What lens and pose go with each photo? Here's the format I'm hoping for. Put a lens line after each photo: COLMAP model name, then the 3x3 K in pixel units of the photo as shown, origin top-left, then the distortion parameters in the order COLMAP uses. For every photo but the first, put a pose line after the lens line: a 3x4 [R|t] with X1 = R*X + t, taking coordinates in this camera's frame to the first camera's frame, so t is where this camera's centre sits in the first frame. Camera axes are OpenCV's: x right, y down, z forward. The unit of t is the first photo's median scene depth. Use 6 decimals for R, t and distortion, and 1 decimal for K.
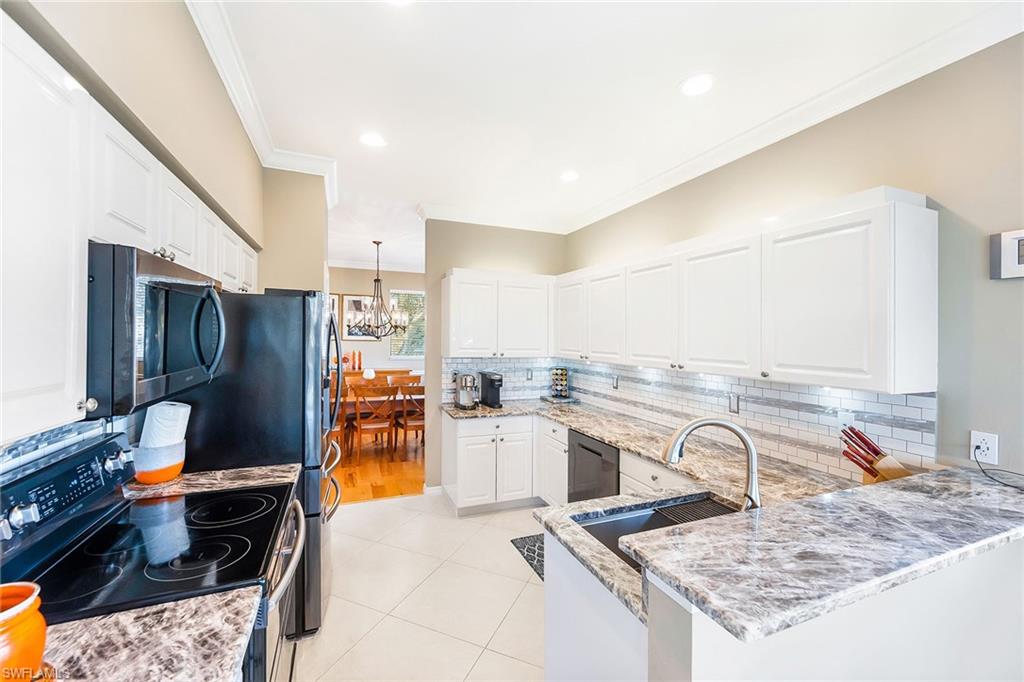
lens RADIAL K [[406.6, 0, 519.3], [0, 406.6, 338.2], [0, 0, 1]] dist [0.000870, 0.000211]
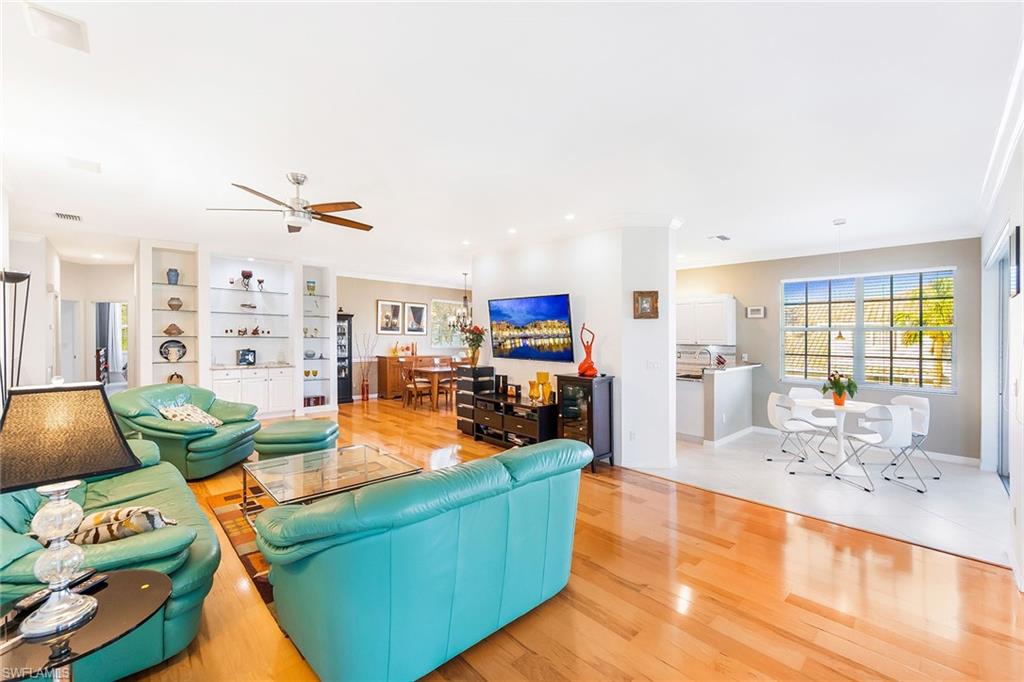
lens RADIAL K [[406.6, 0, 519.3], [0, 406.6, 338.2], [0, 0, 1]] dist [0.000870, 0.000211]
pose [[0.934988, -0.001533, 0.354677, -0.986020], [-0.000427, 0.999985, 0.005447, 0.017662], [-0.354680, -0.005244, 0.934973, -0.821369]]
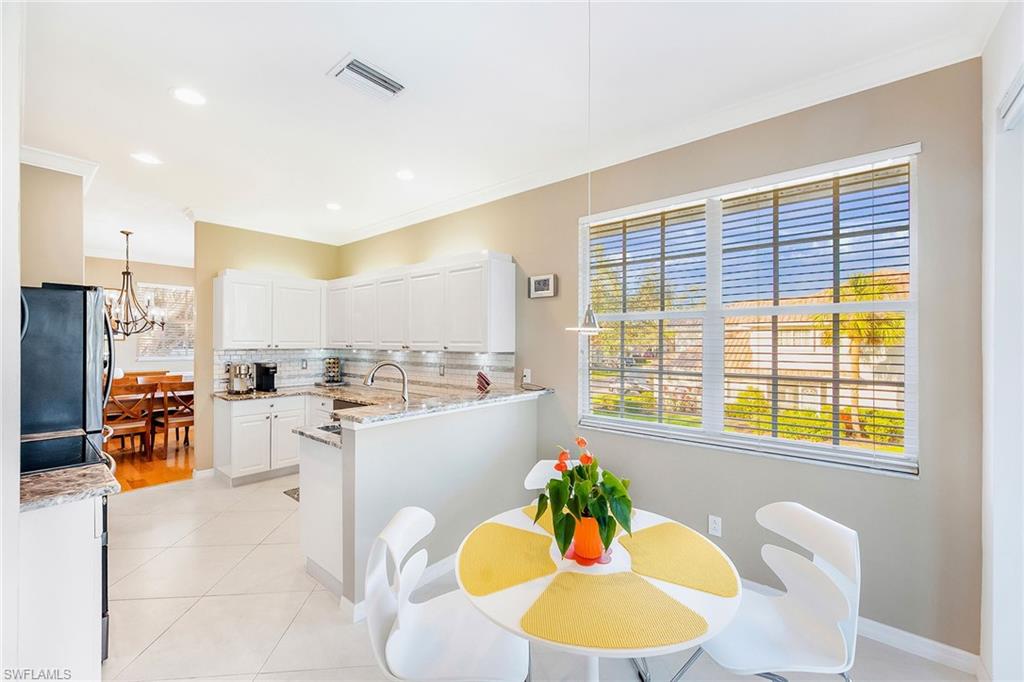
lens RADIAL K [[424.5, 0, 514.7], [0, 424.5, 338.0], [0, 0, 1]] dist [-0.003005, -0.000531]
pose [[0.899222, -0.003372, 0.437479, 0.039093], [0.008315, 0.999921, -0.009384, 0.033985], [-0.437413, 0.012075, 0.899180, -0.385399]]
